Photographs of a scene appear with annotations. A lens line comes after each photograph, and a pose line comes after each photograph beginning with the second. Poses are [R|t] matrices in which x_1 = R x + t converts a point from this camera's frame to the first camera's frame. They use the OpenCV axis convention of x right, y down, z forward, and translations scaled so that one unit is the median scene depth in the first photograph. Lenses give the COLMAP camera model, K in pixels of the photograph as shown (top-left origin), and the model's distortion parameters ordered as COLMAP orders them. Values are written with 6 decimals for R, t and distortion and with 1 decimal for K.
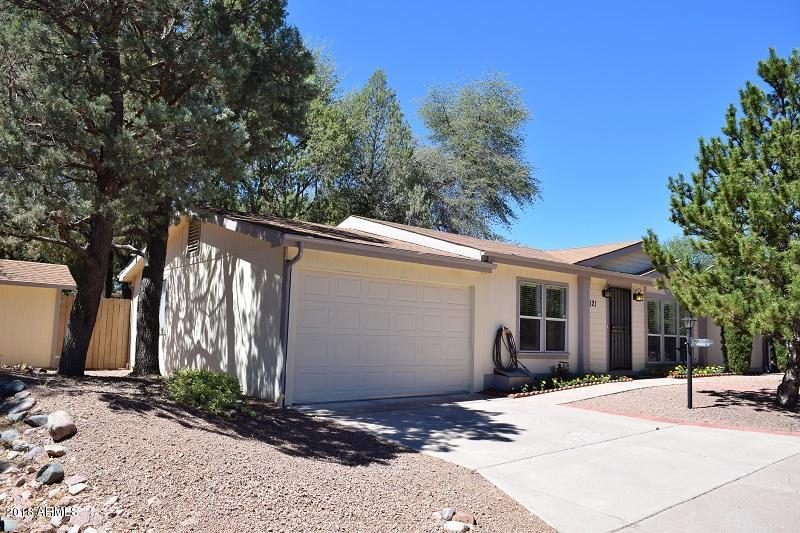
lens RADIAL K [[629.8, 0, 400.0], [0, 629.8, 266.5], [0, 0, 1]] dist [-0.084533, 0.009485]
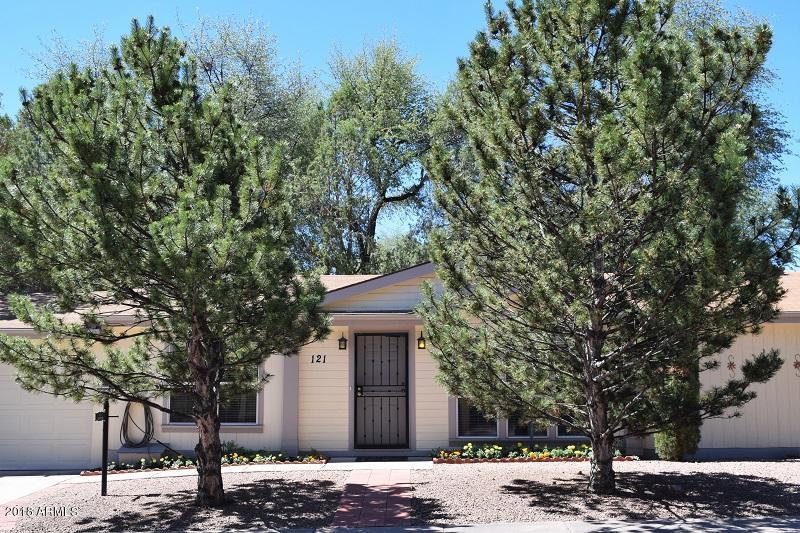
lens RADIAL K [[888.8, 0, 400.0], [0, 888.8, 266.5], [0, 0, 1]] dist [-0.053366, -0.002053]
pose [[0.749455, -0.123400, -0.650454, 1.227291], [0.103129, 0.992243, -0.069416, 0.037726], [0.653974, -0.015056, 0.756367, 0.290540]]
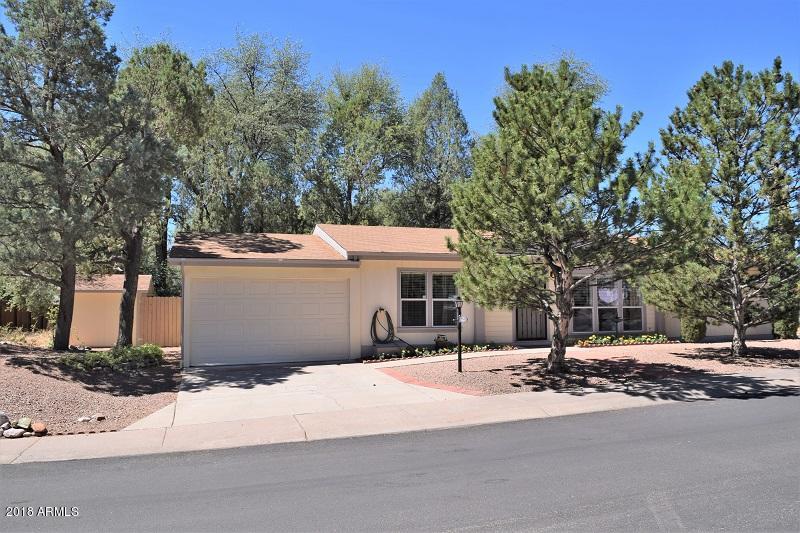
lens RADIAL K [[629.8, 0, 400.0], [0, 629.8, 266.5], [0, 0, 1]] dist [-0.084533, 0.009485]
pose [[0.924884, -0.059988, -0.375487, 0.661972], [0.076823, 0.996593, 0.030010, -0.023733], [0.372408, -0.056601, 0.926342, -0.162879]]
